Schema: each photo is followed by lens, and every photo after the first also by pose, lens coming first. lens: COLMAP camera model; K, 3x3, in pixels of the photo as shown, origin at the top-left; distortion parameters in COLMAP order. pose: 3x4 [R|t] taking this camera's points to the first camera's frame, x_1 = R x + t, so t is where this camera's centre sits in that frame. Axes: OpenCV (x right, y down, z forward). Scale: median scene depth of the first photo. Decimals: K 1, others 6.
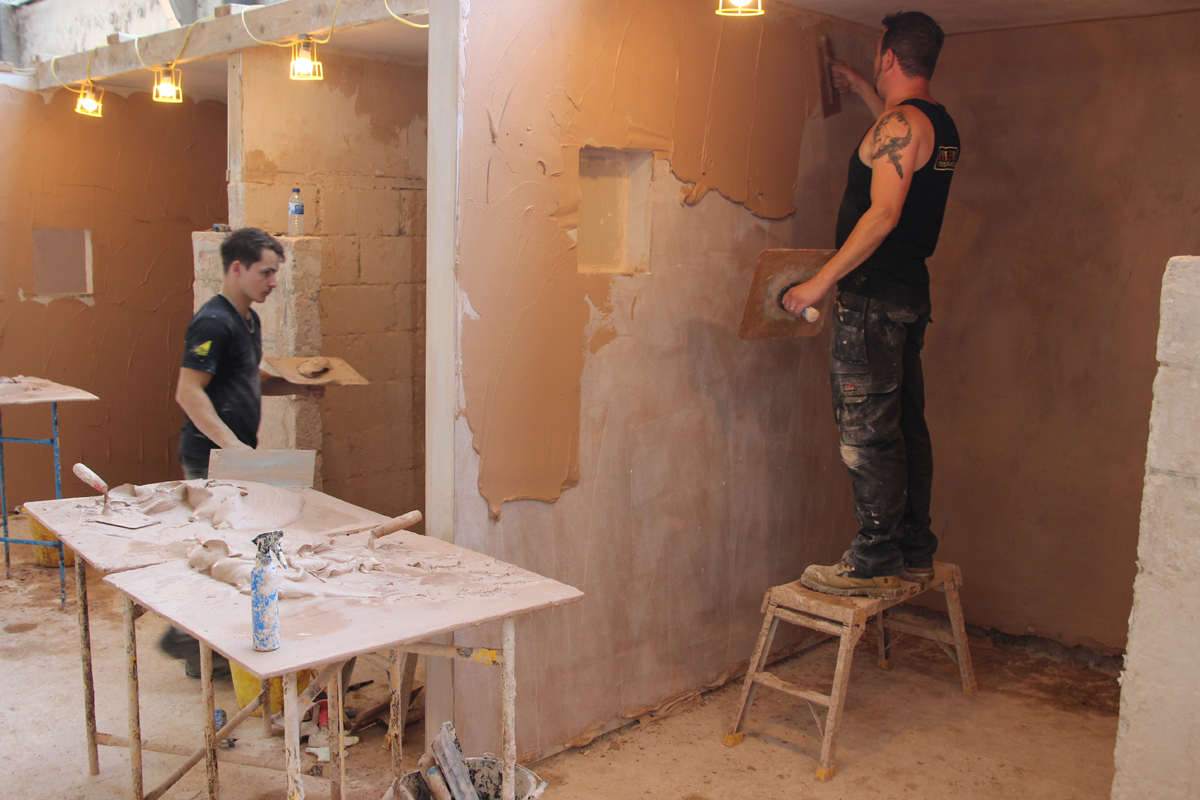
lens RADIAL K [[1146.2, 0, 600.0], [0, 1146.2, 400.0], [0, 0, 1]] dist [-0.150511, 0.145342]
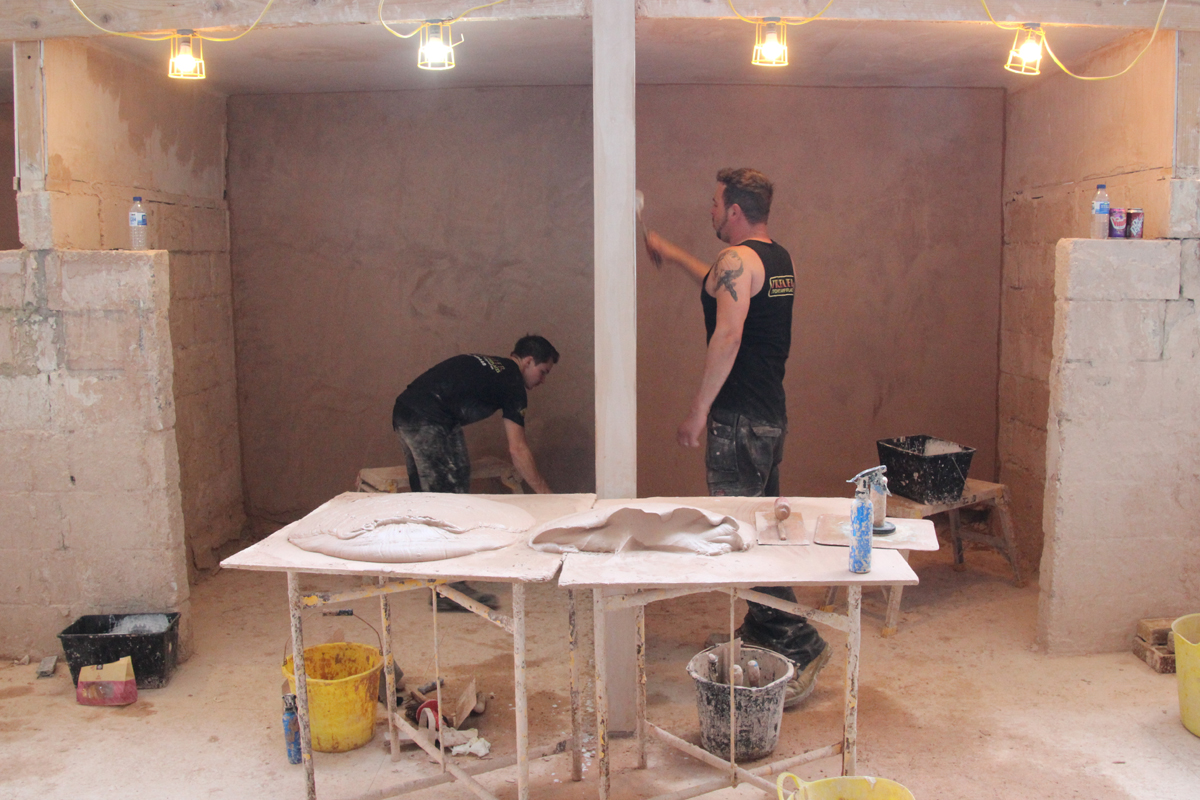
lens RADIAL K [[1006.9, 0, 600.0], [0, 1006.9, 392.9], [0, 0, 1]] dist [-0.132805, 0.005987]
pose [[0.724911, -0.114454, 0.679268, -0.663268], [0.121229, 0.991906, 0.037758, -0.020608], [-0.678091, 0.054976, 0.732919, 0.234493]]
